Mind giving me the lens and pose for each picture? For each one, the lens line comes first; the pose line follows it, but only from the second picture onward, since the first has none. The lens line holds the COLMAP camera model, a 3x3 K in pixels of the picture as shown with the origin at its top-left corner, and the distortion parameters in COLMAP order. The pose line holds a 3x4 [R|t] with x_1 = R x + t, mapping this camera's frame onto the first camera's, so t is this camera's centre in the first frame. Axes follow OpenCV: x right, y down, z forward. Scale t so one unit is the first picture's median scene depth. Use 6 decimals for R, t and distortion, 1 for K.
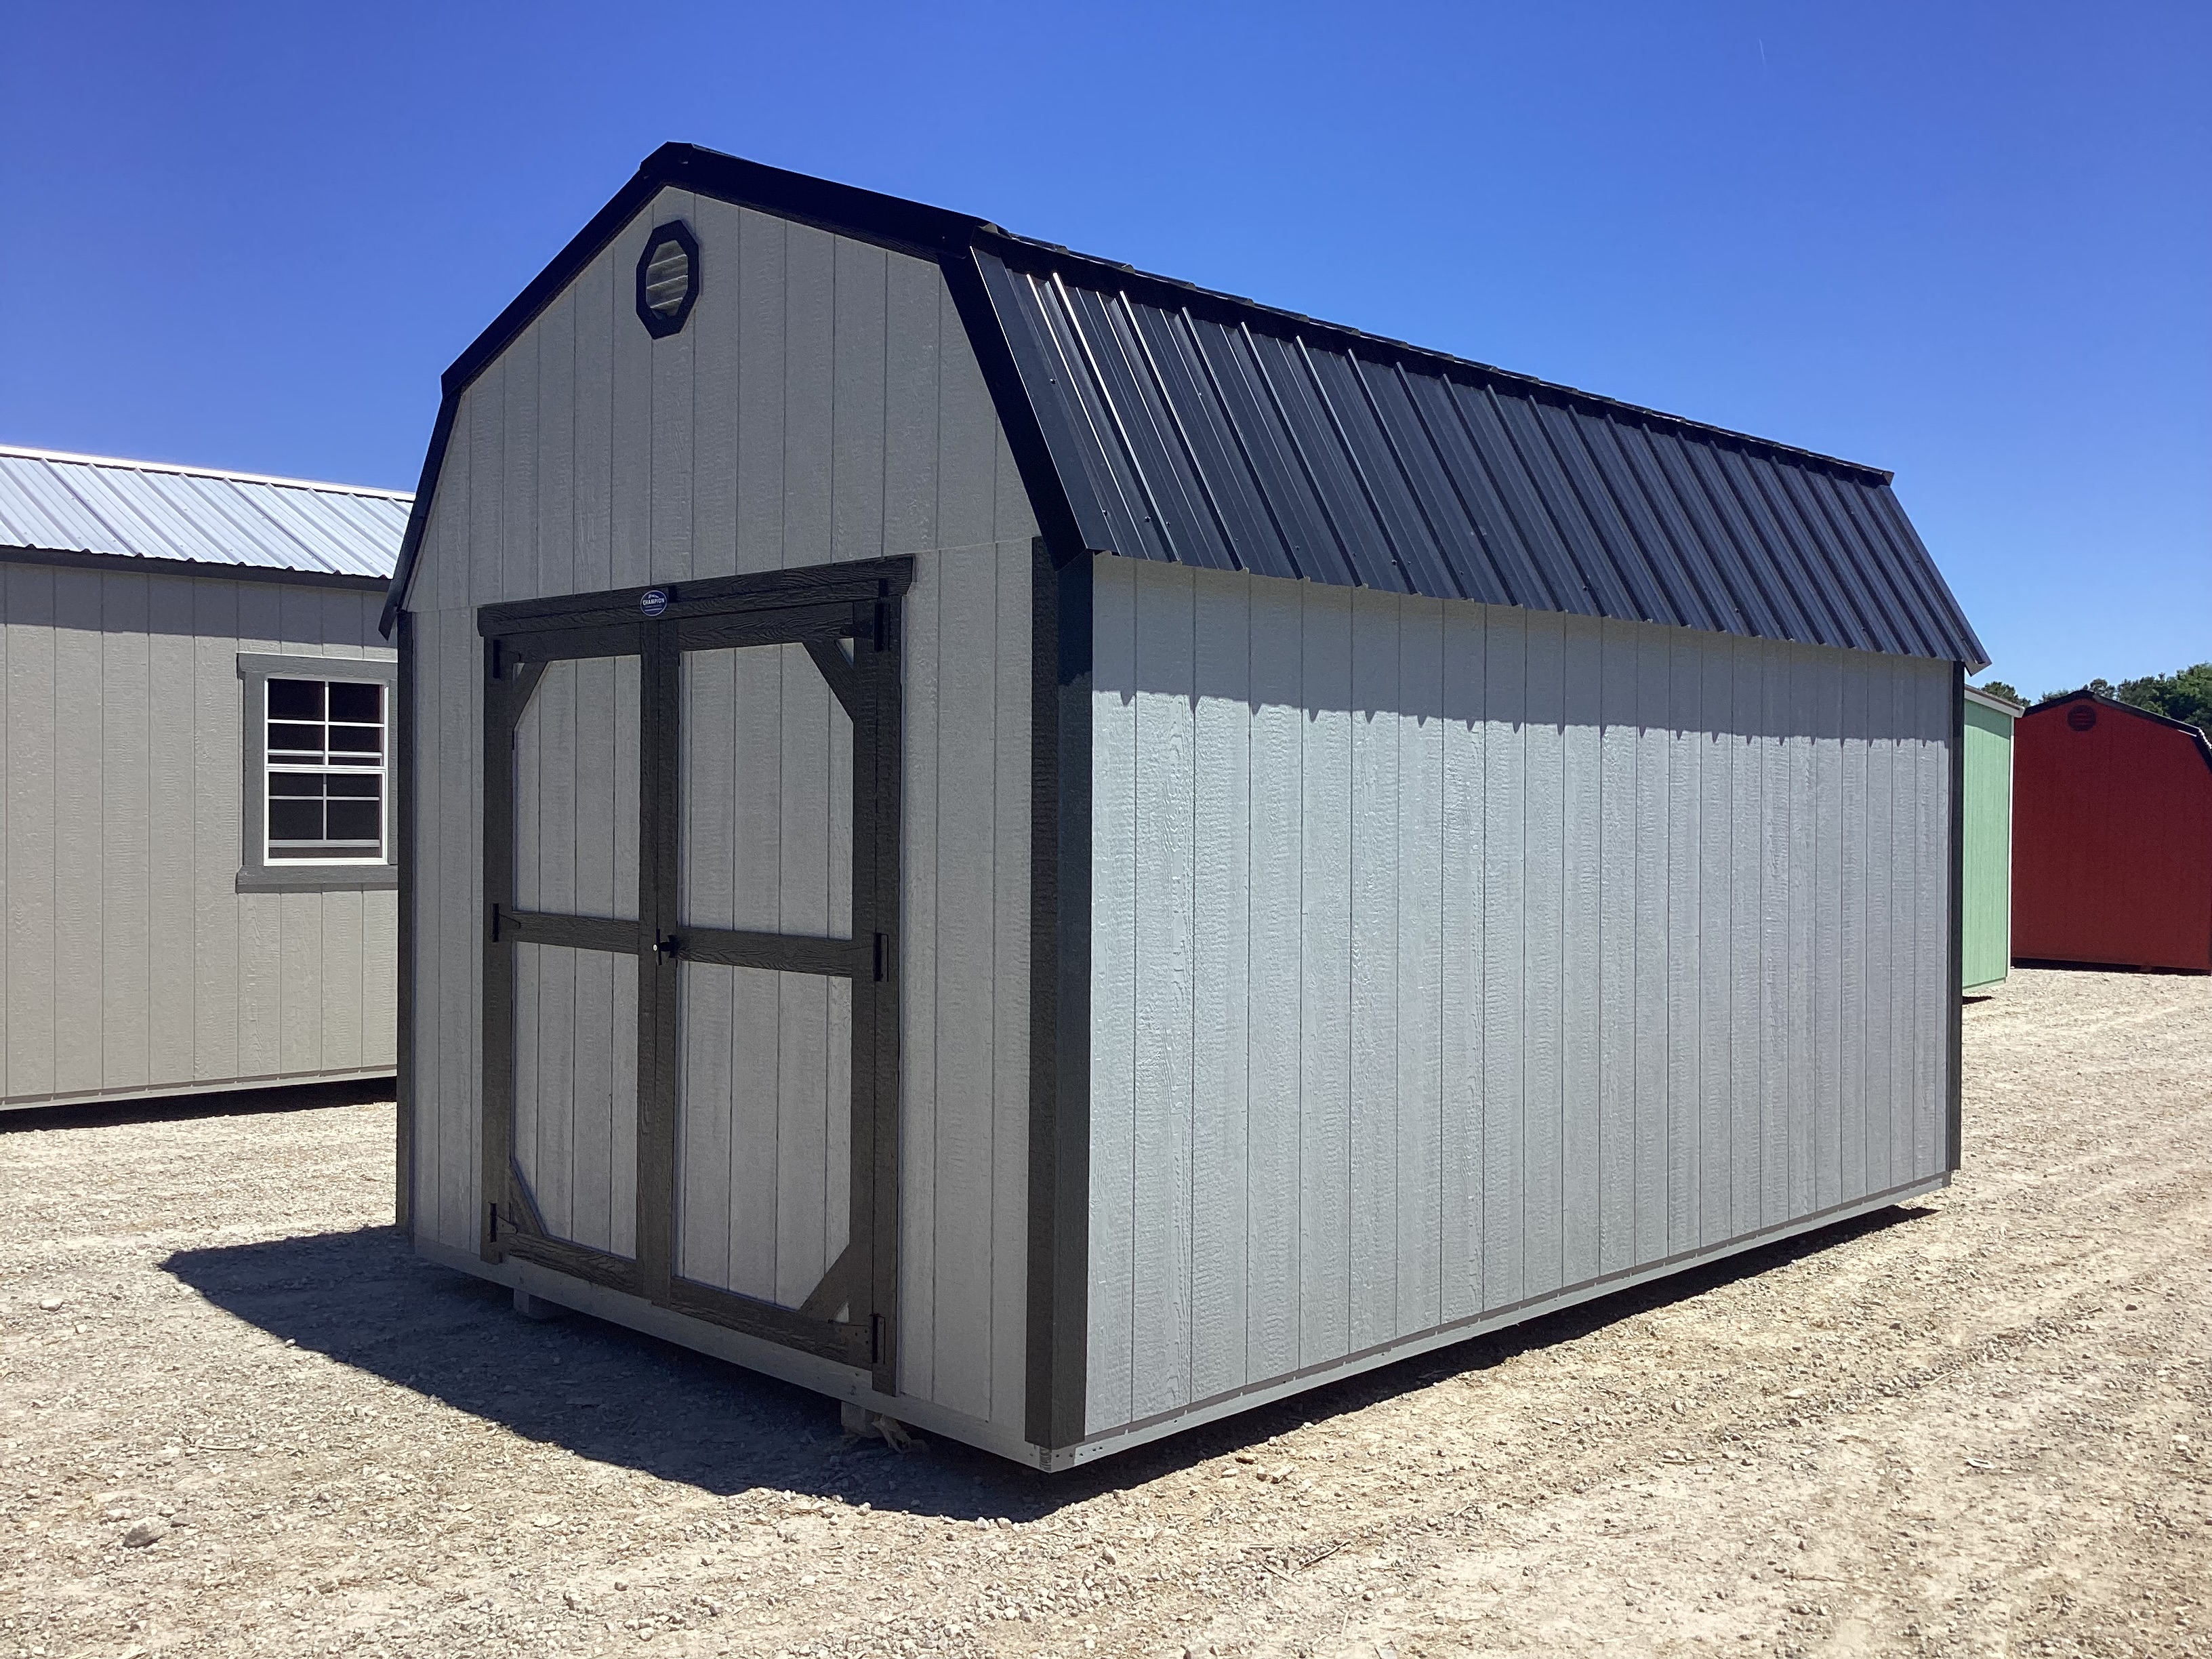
lens RADIAL K [[2046.2, 0, 1107.4], [0, 2046.2, 837.5], [0, 0, 1]] dist [0.024149, 0.000000]
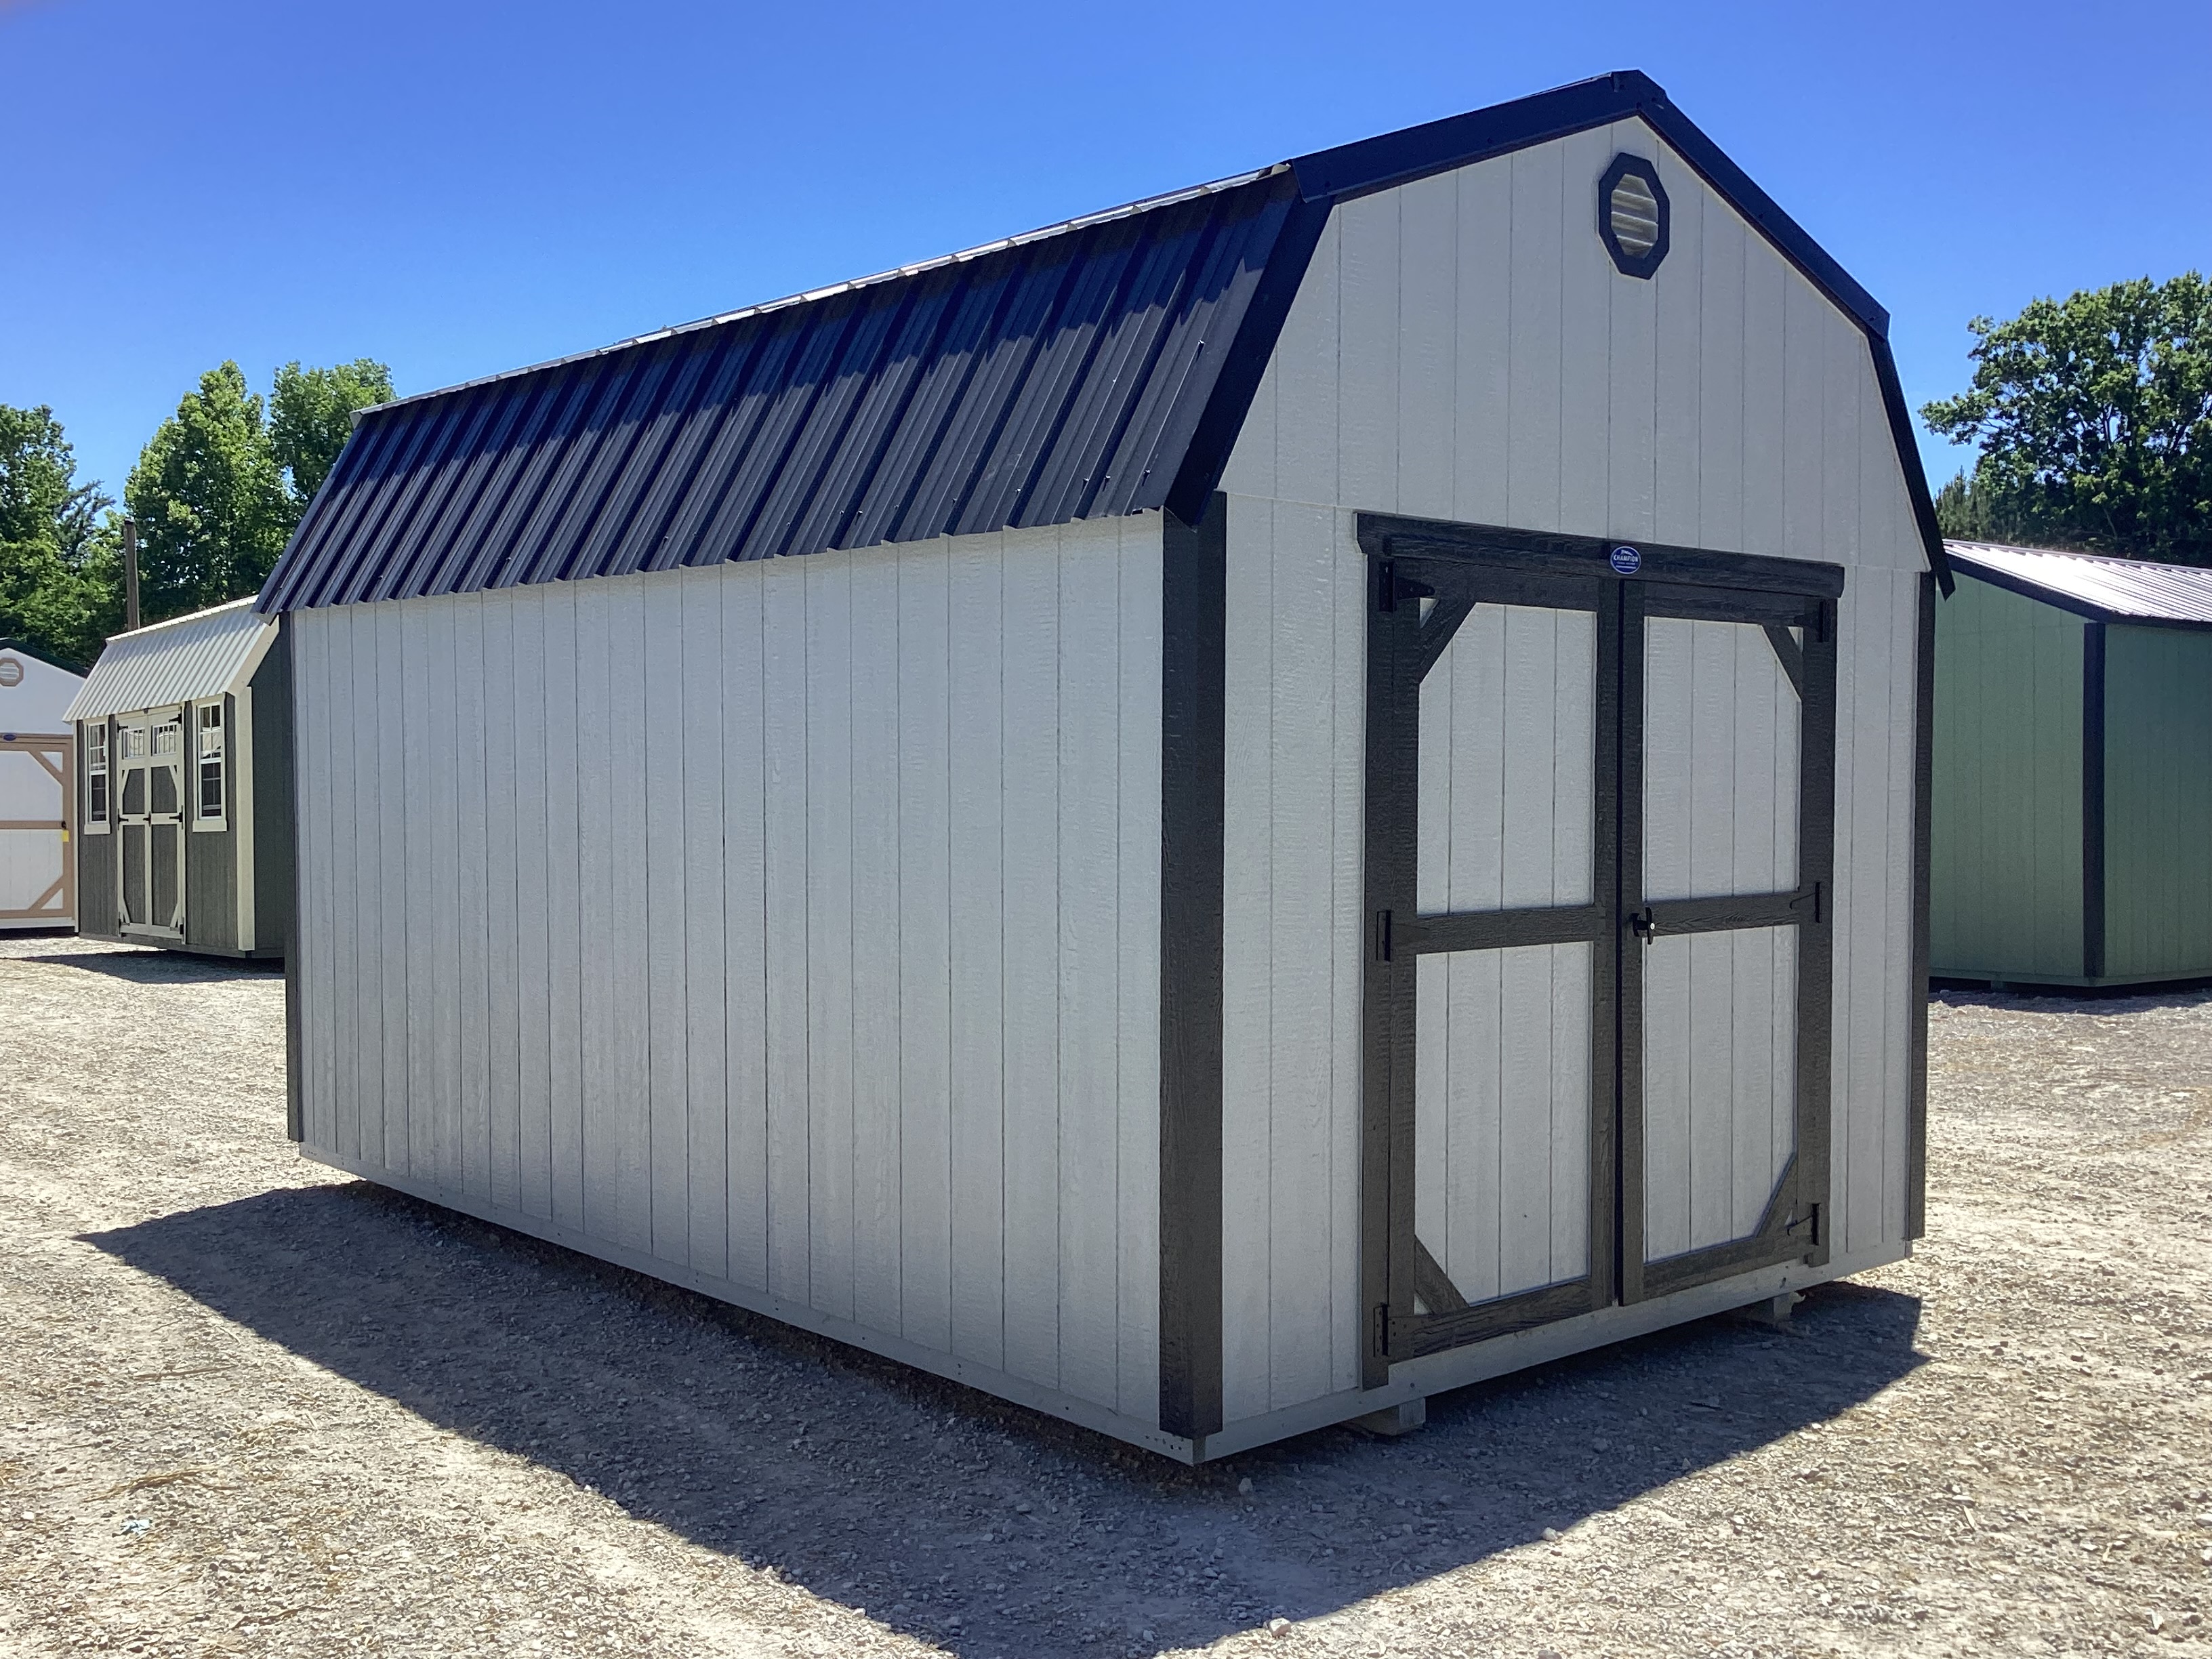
lens RADIAL K [[2214.1, 0, 1098.3], [0, 2214.1, 829.8], [0, 0, 1]] dist [0.032548, 0.000000]
pose [[0.065842, -0.041190, 0.996980, -1.264059], [0.014512, 0.999081, 0.040319, -0.036320], [-0.997725, 0.011813, 0.066379, 1.187576]]
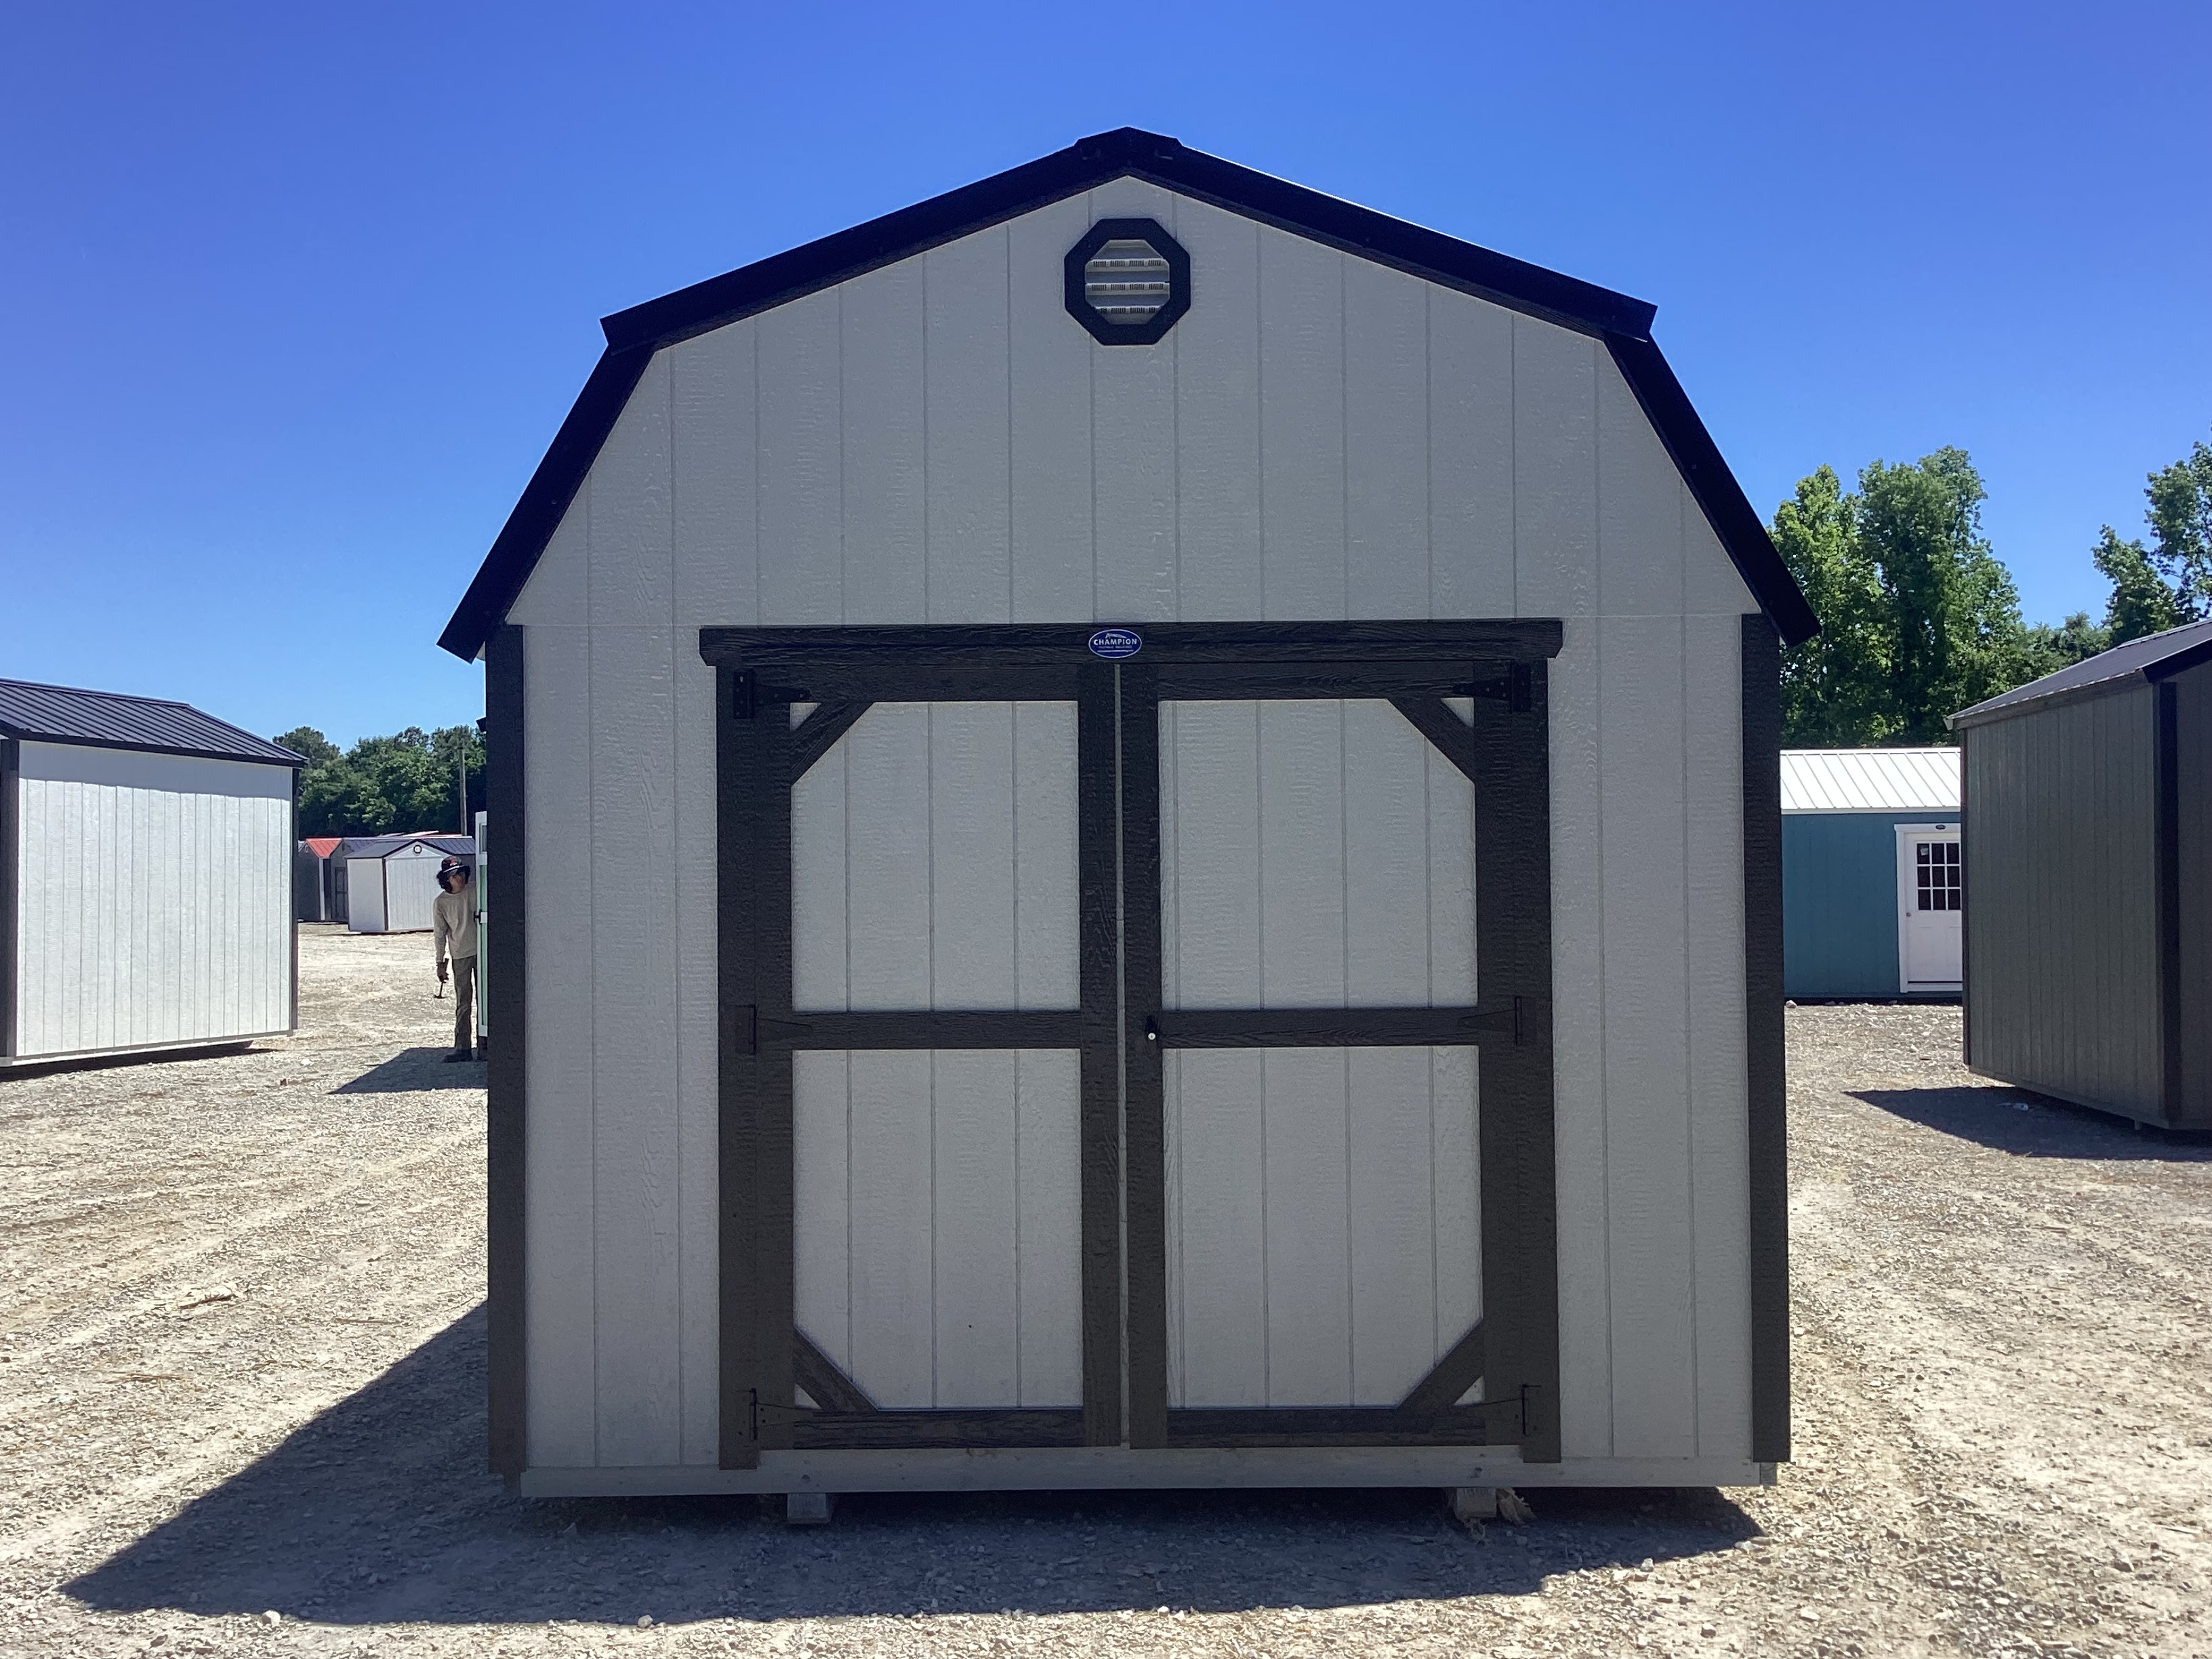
lens RADIAL K [[2214.1, 0, 1098.4], [0, 2214.1, 825.5], [0, 0, 1]] dist [0.032548, 0.000000]
pose [[0.709837, -0.006268, 0.704338, -0.905080], [0.027347, 0.999452, -0.018666, -0.019598], [-0.703835, 0.032512, 0.709619, 0.338317]]
